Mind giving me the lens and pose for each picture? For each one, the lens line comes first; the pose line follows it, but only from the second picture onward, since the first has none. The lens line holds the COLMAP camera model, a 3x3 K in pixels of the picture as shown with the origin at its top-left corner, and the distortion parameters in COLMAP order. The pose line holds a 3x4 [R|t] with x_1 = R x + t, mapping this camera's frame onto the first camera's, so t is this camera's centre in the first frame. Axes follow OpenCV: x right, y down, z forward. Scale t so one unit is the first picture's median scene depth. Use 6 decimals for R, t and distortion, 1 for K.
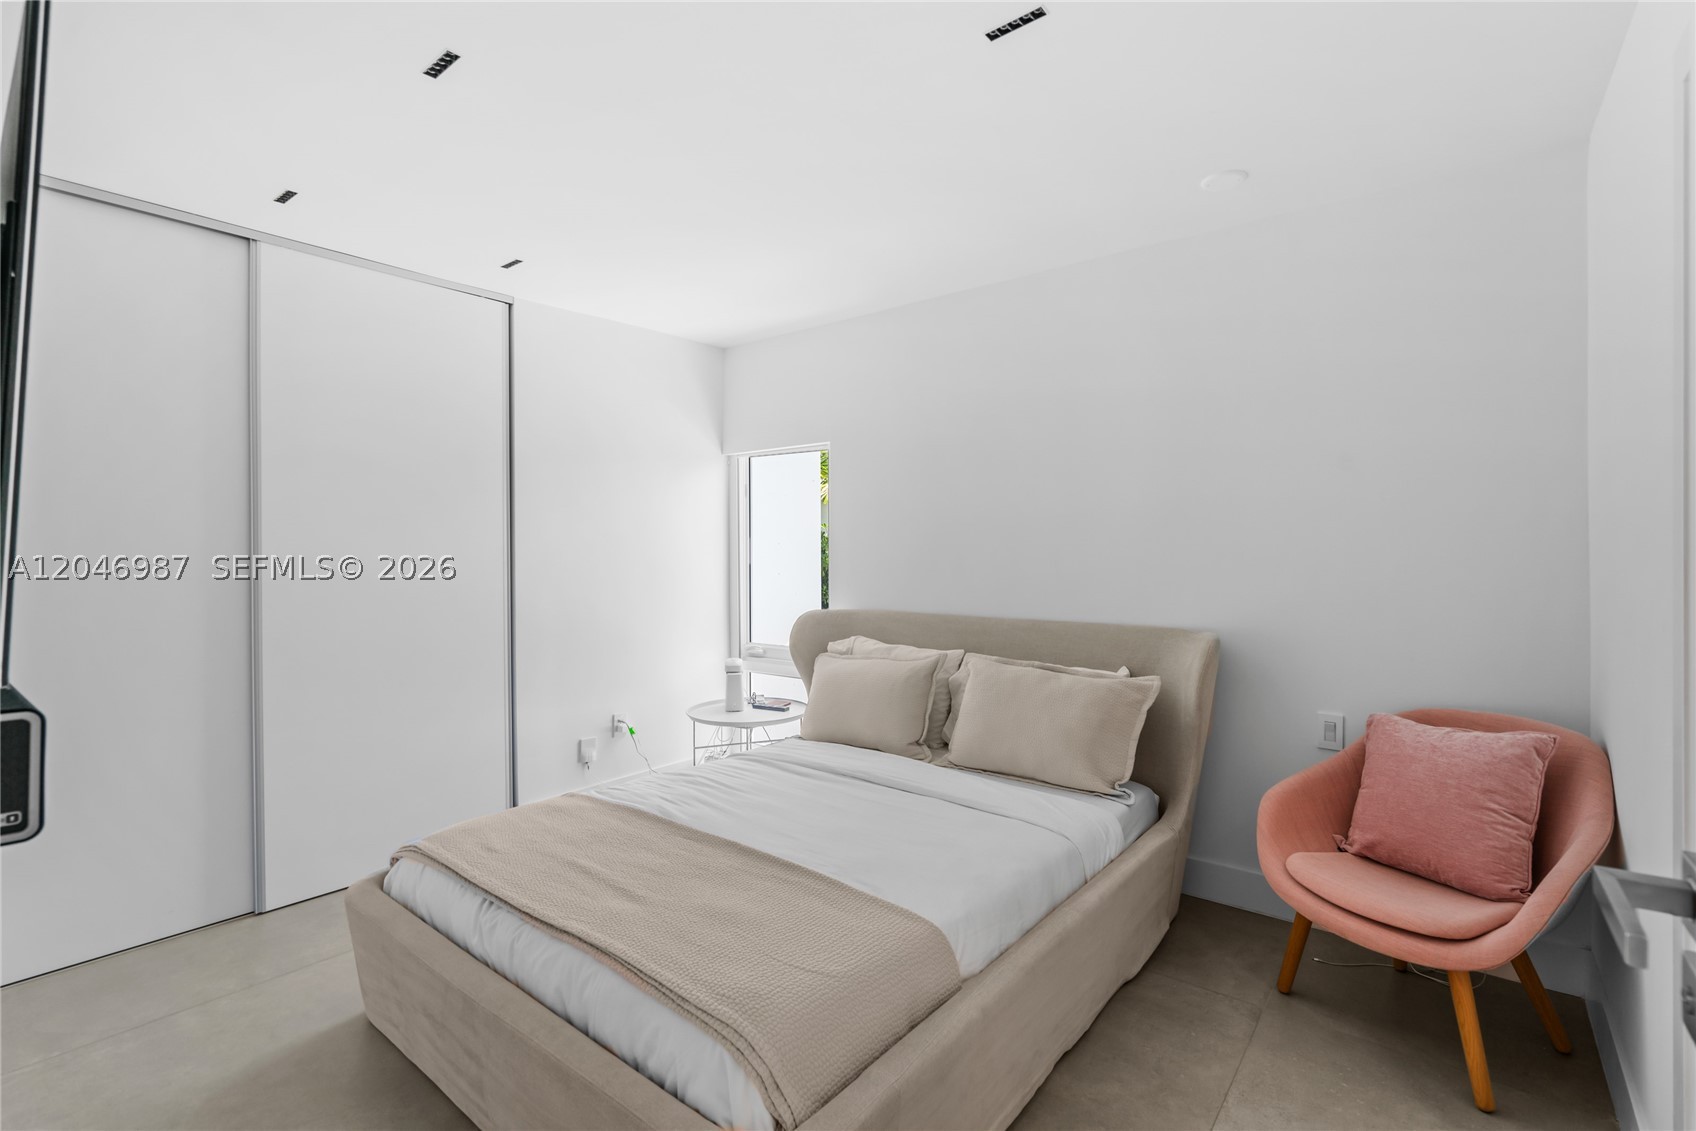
lens RADIAL K [[778.8, 0, 851.2], [0, 778.8, 559.0], [0, 0, 1]] dist [-0.008486, 0.005135]
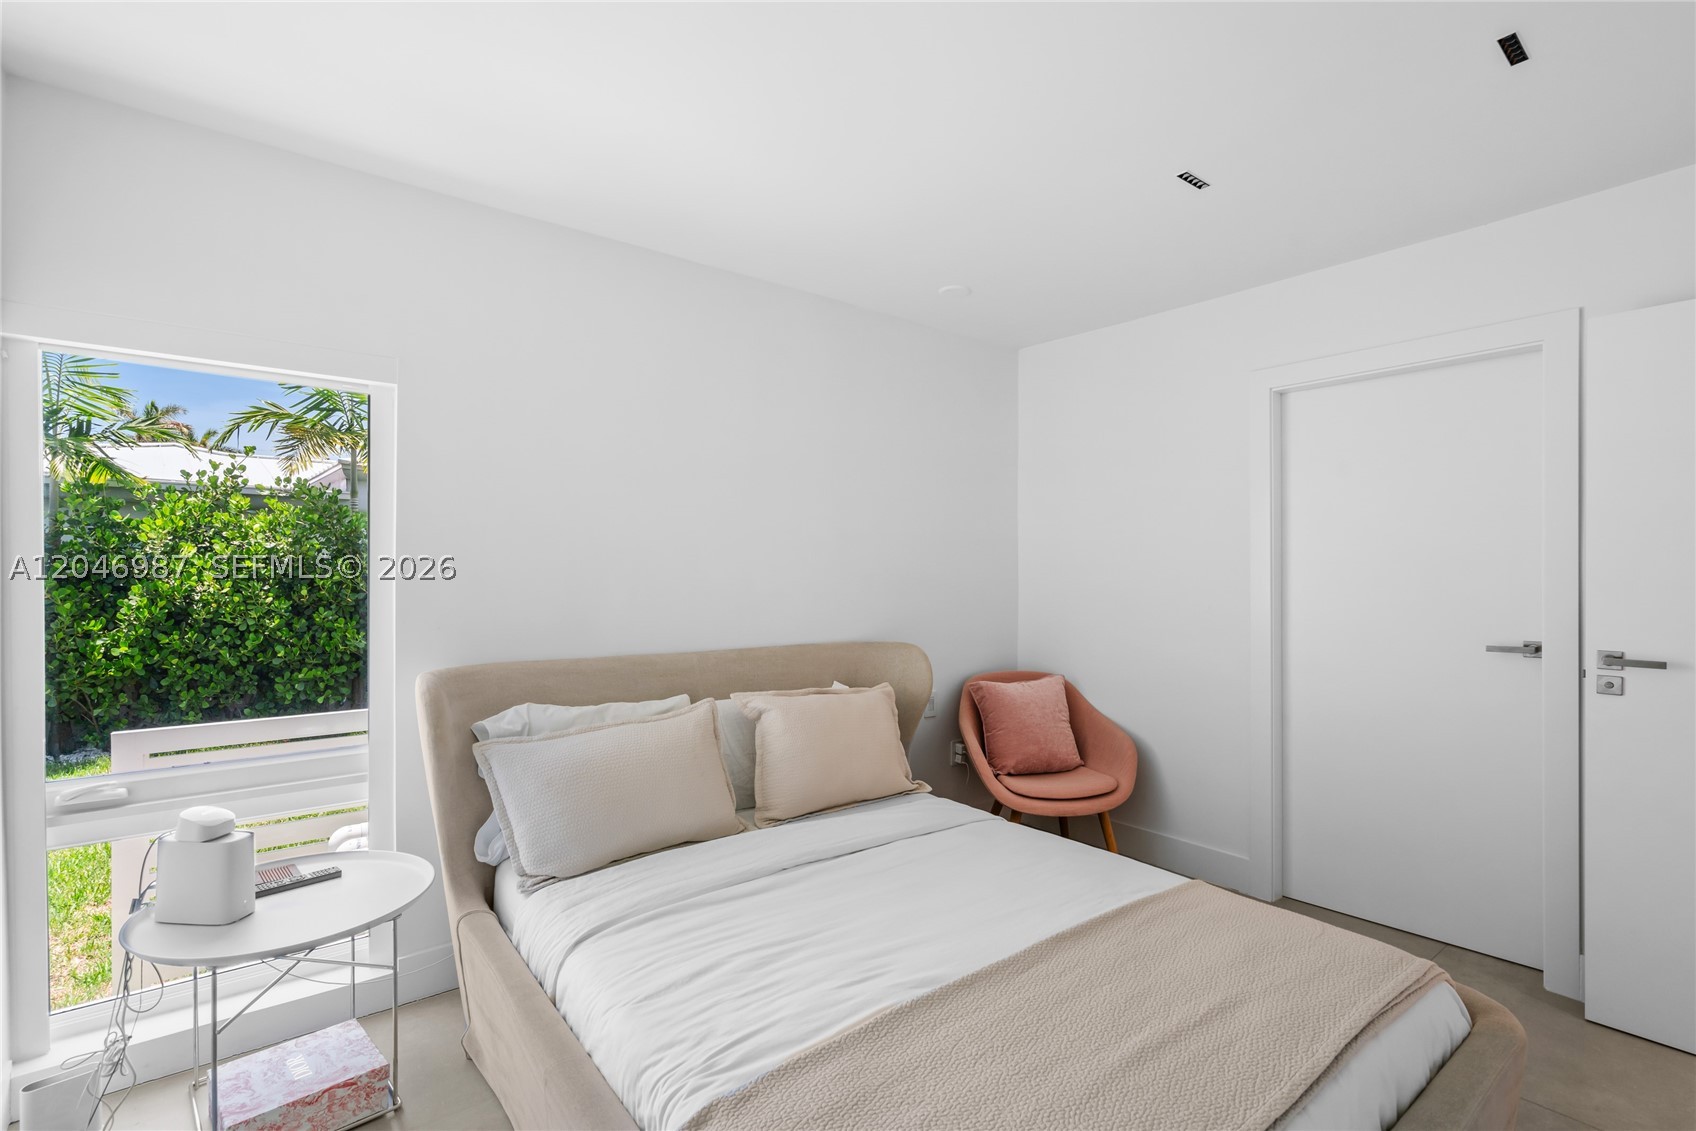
lens RADIAL K [[778.8, 0, 850.7], [0, 778.8, 570.2], [0, 0, 1]] dist [-0.008486, 0.005135]
pose [[0.223814, 0.010431, 0.974576, -0.818992], [0.008375, 0.999885, -0.012625, -0.004265], [-0.974596, 0.010988, 0.223701, 0.850793]]
